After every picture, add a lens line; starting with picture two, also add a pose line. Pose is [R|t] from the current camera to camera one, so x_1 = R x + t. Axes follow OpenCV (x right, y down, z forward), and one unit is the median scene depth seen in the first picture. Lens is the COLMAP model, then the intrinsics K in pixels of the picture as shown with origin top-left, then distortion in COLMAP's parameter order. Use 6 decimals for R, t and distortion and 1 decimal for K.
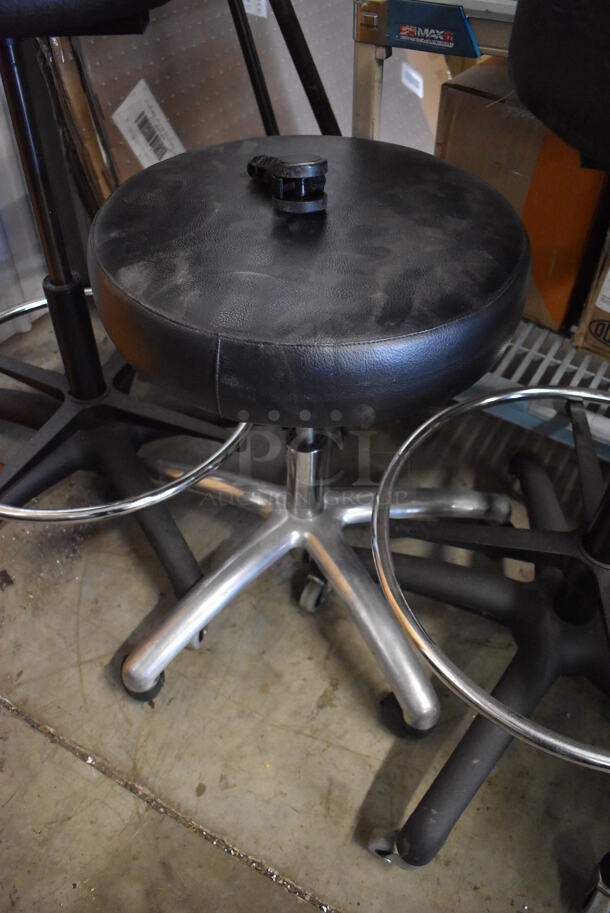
lens RADIAL K [[720.7, 0, 307.1], [0, 720.7, 466.4], [0, 0, 1]] dist [-0.093975, 0.010621]
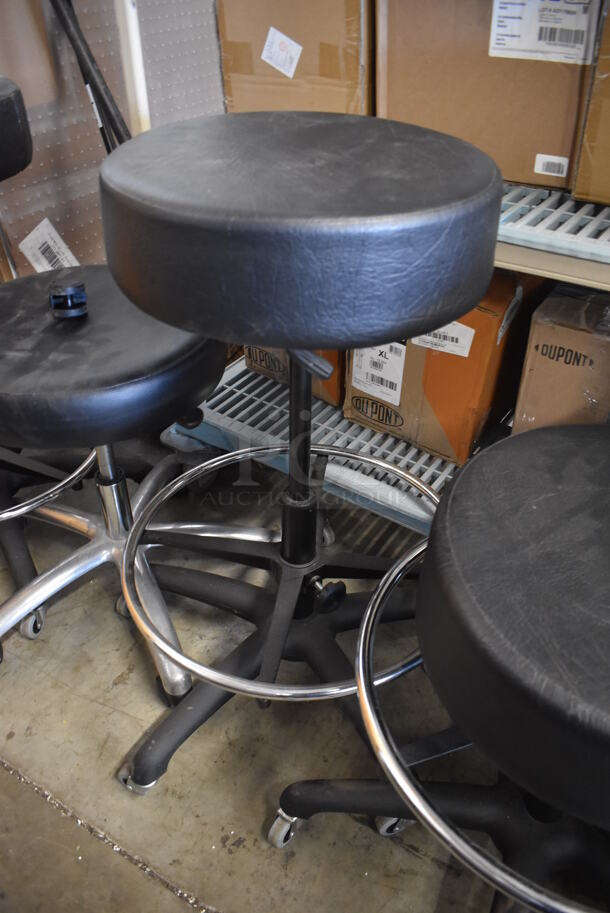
lens RADIAL K [[720.7, 0, 307.1], [0, 720.7, 466.4], [0, 0, 1]] dist [-0.093975, 0.010621]
pose [[0.999268, 0.018182, -0.033648, 0.397668], [-0.022618, 0.990377, -0.136535, 0.111701], [0.030841, 0.137196, 0.990064, -0.318997]]
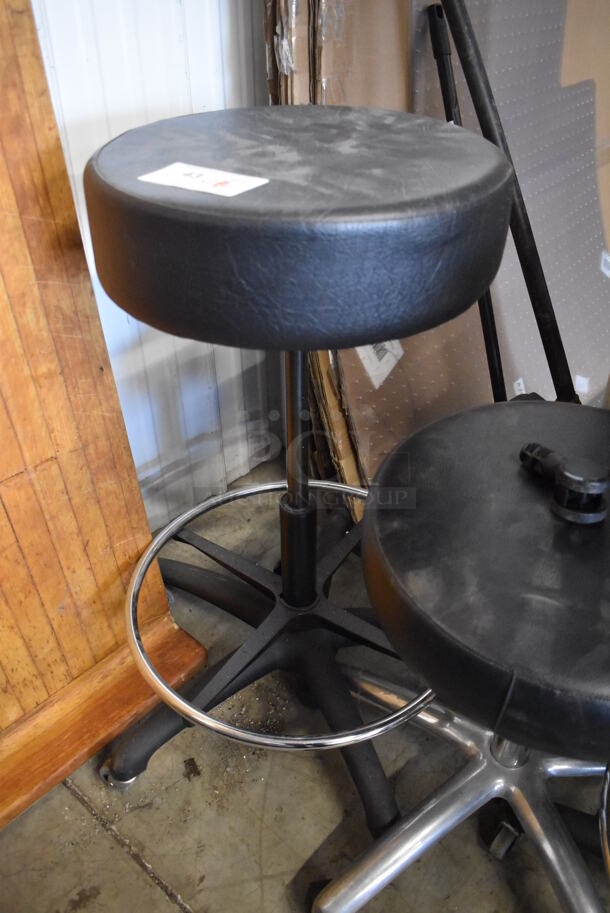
lens RADIAL K [[720.7, 0, 307.1], [0, 720.7, 466.4], [0, 0, 1]] dist [-0.093975, 0.010621]
pose [[0.979844, 0.105360, -0.169719, -0.156409], [-0.128185, 0.983236, -0.129673, -0.174805], [0.153212, 0.148815, 0.976924, -0.033856]]
